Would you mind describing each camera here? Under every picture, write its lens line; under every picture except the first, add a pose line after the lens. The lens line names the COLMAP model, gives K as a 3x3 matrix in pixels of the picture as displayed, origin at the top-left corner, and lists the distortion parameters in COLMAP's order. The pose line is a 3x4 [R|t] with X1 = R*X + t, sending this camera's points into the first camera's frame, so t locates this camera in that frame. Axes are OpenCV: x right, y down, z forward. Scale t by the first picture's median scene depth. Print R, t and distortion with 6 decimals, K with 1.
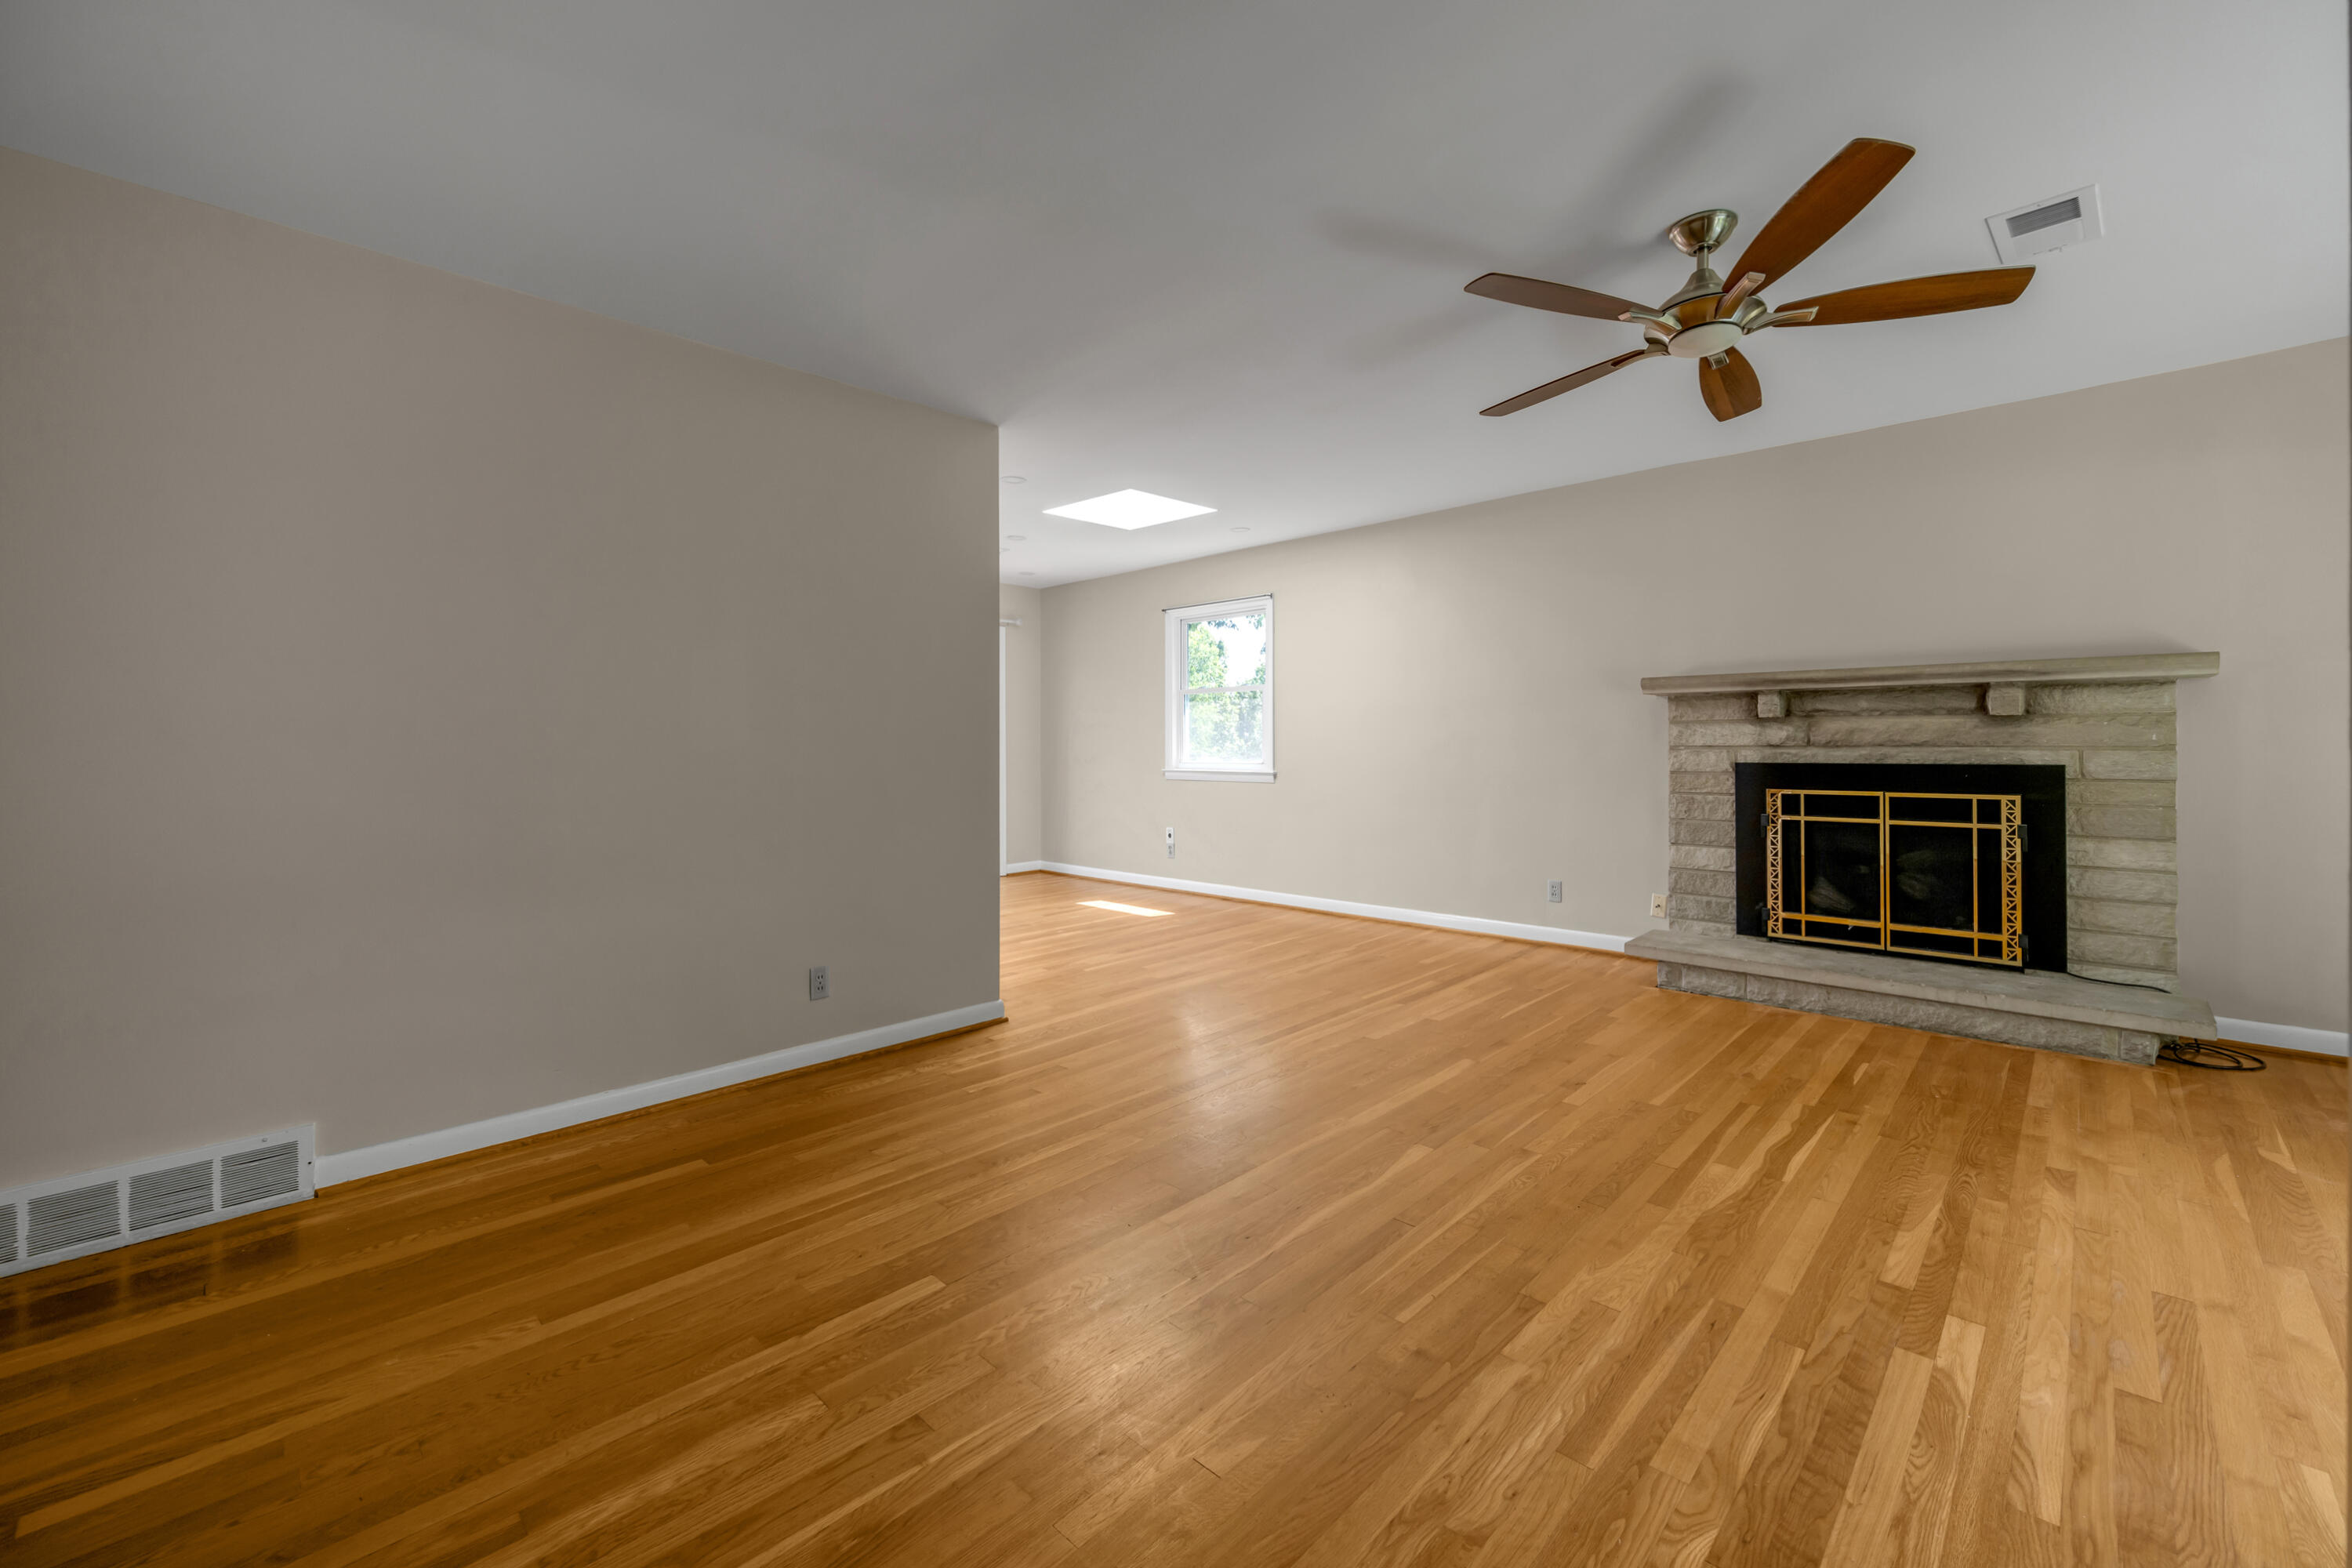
lens RADIAL K [[938.2, 0, 1233.0], [0, 938.2, 744.5], [0, 0, 1]] dist [-0.000284, -0.000380]
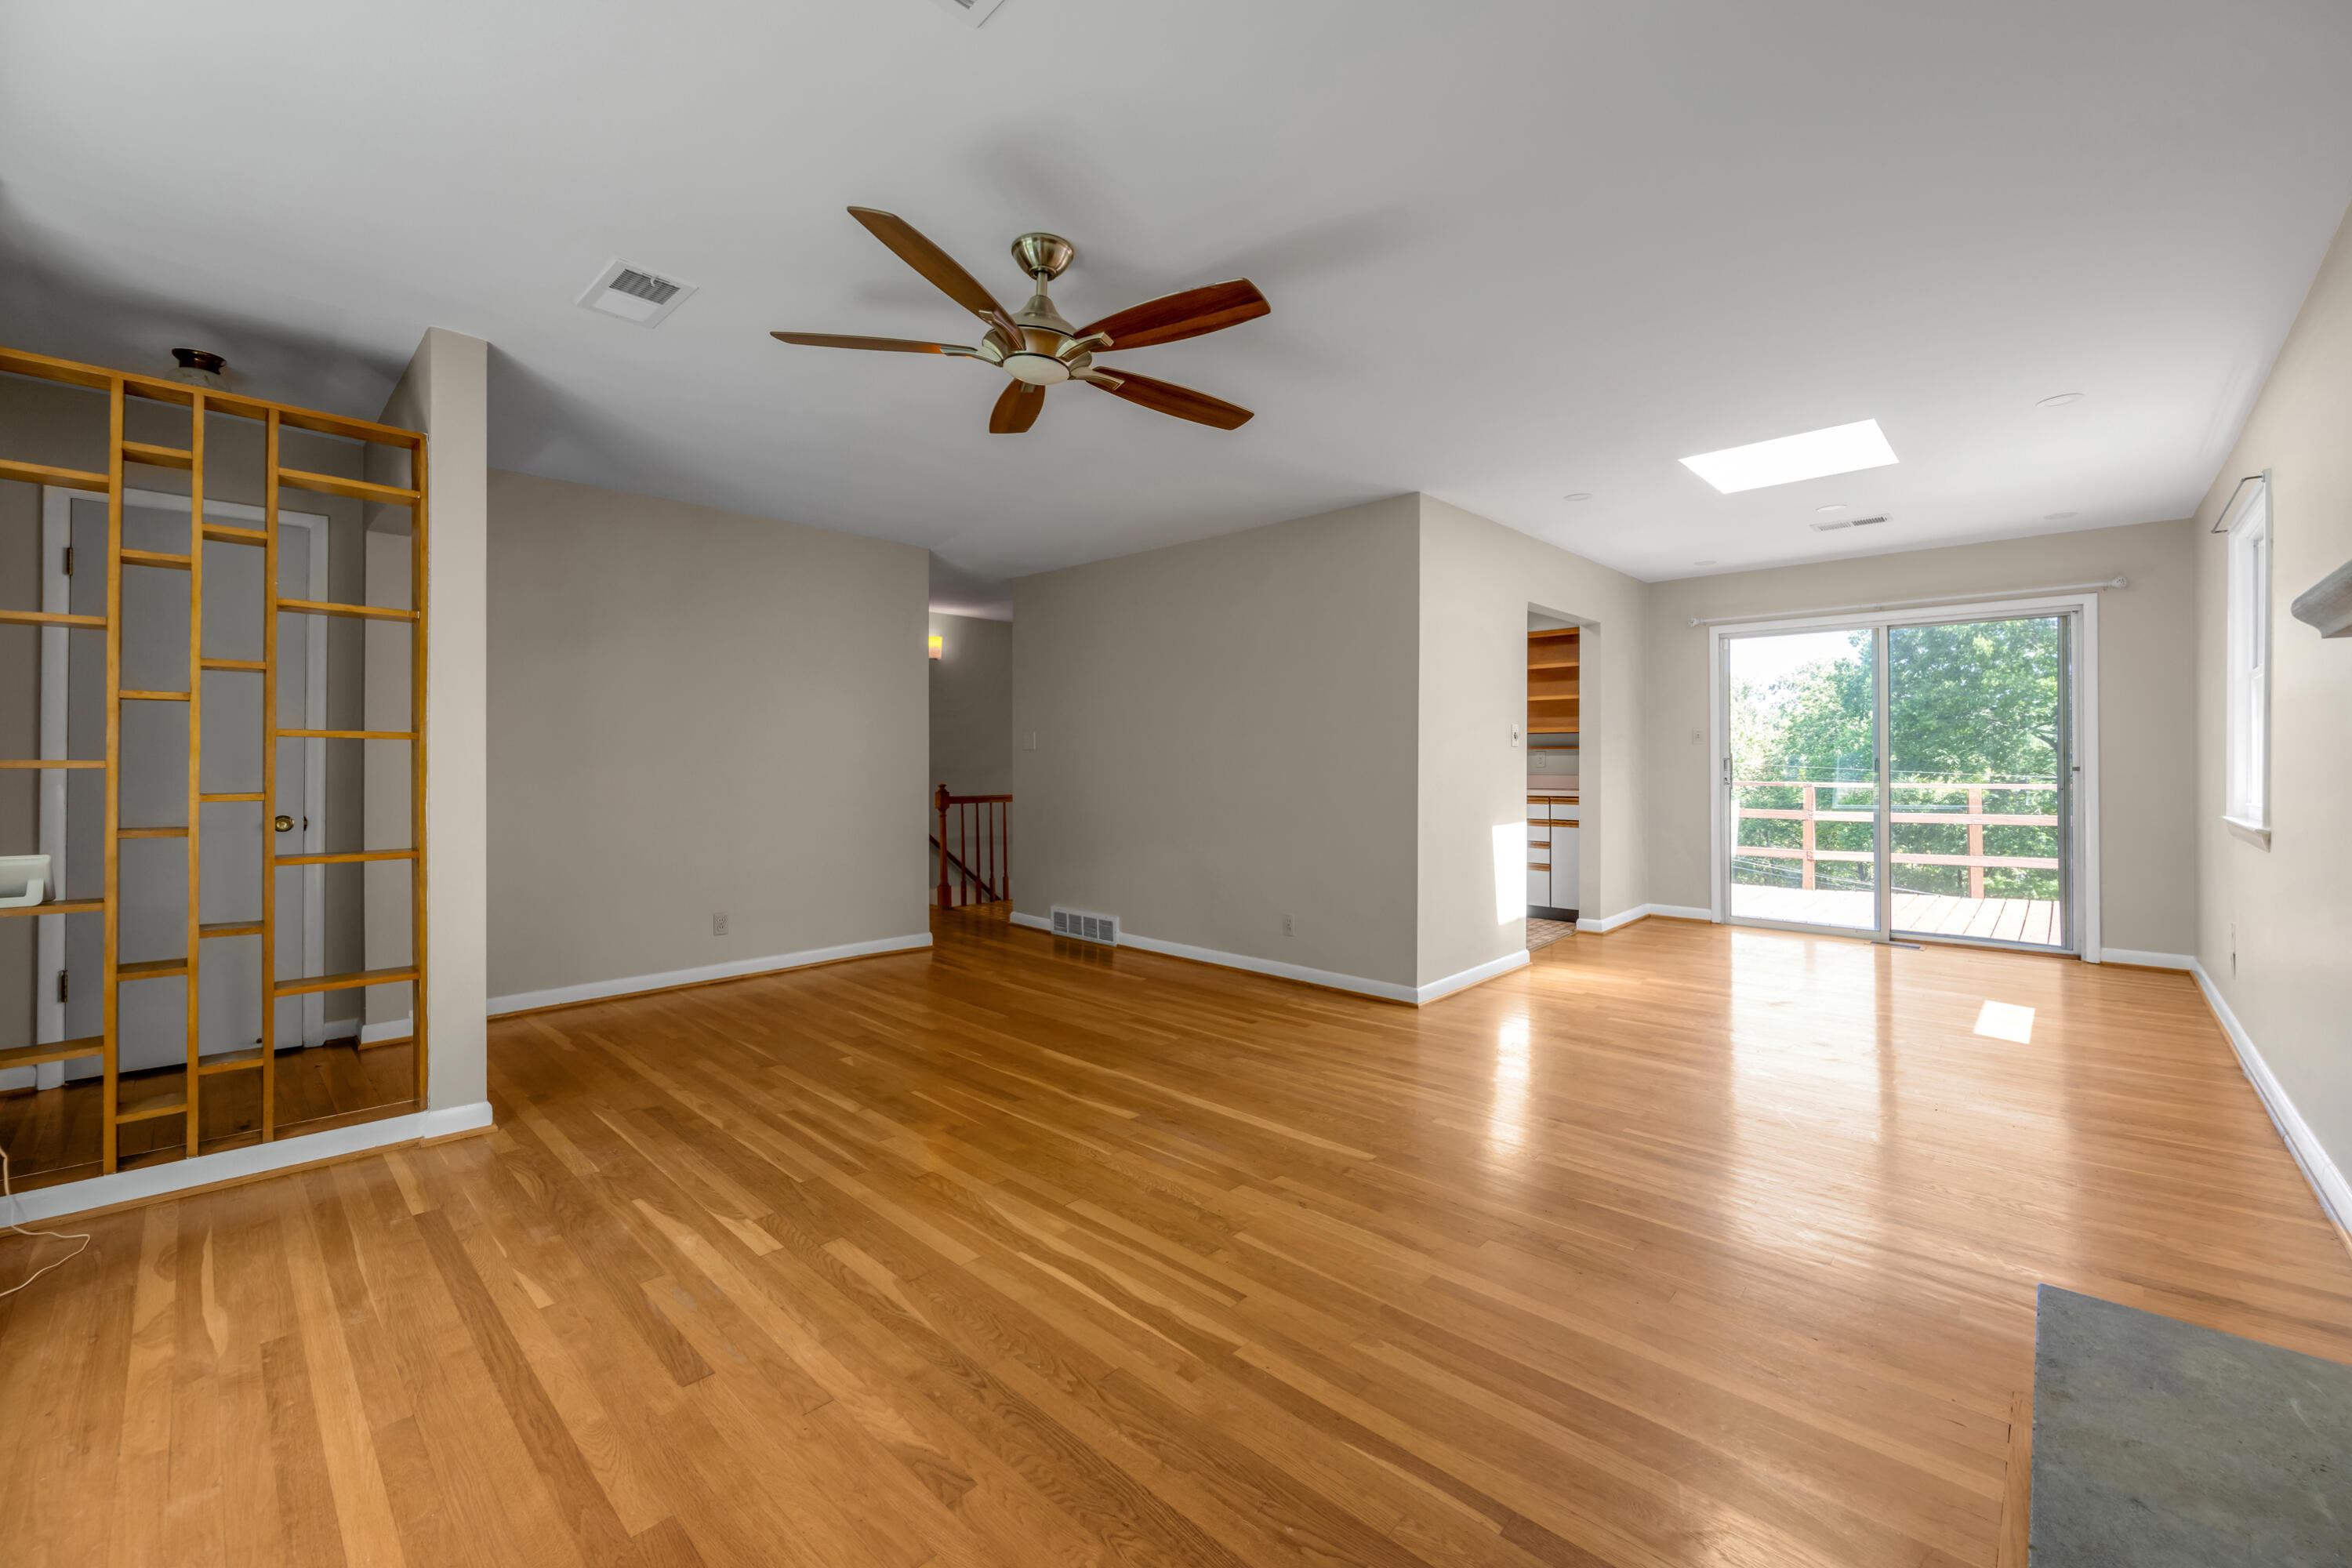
lens RADIAL K [[938.2, 0, 1178.2], [0, 938.2, 762.5], [0, 0, 1]] dist [-0.000284, -0.000380]
pose [[-0.009522, 0.004158, -0.999946, 1.676500], [-0.001702, 0.999990, 0.004175, -0.025639], [0.999953, 0.001741, -0.009515, 1.291701]]
